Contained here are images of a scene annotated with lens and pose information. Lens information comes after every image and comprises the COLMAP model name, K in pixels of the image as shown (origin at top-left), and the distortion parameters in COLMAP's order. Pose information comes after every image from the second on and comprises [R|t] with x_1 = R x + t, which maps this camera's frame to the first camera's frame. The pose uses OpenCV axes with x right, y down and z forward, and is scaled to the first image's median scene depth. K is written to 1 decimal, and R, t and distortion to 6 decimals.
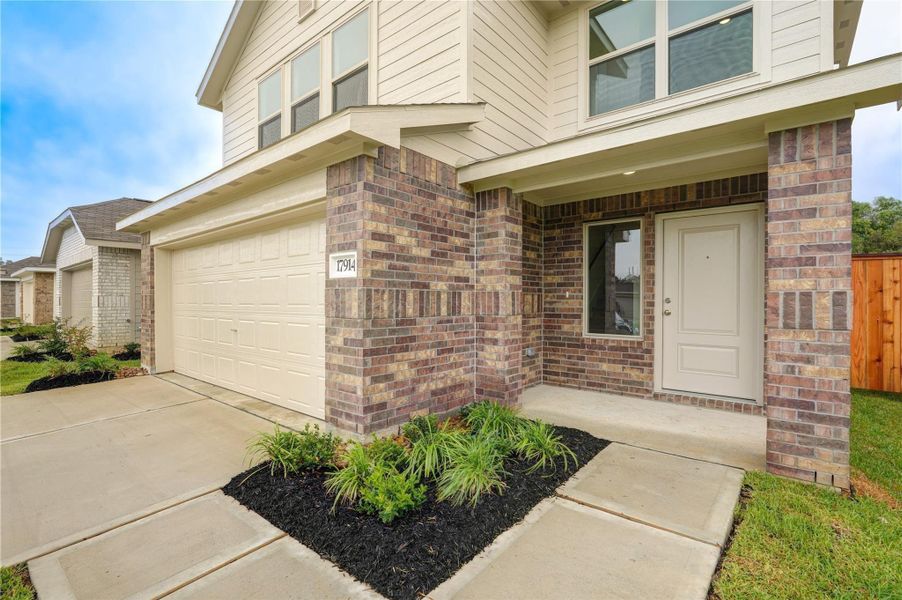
lens RADIAL K [[396.6, 0, 447.6], [0, 396.6, 305.4], [0, 0, 1]] dist [-0.002529, 0.000788]
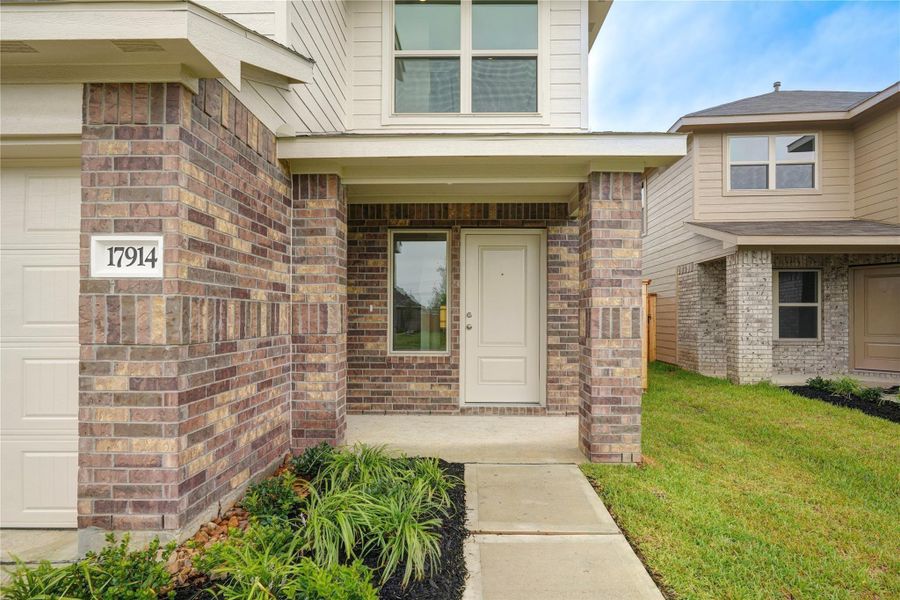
lens RADIAL K [[455.8, 0, 450.2], [0, 455.8, 317.8], [0, 0, 1]] dist [0.001735, 0.001807]
pose [[0.796954, -0.004733, 0.604021, -0.277955], [0.008427, 0.999959, -0.003284, -0.002234], [-0.603981, 0.007707, 0.796961, 0.149461]]
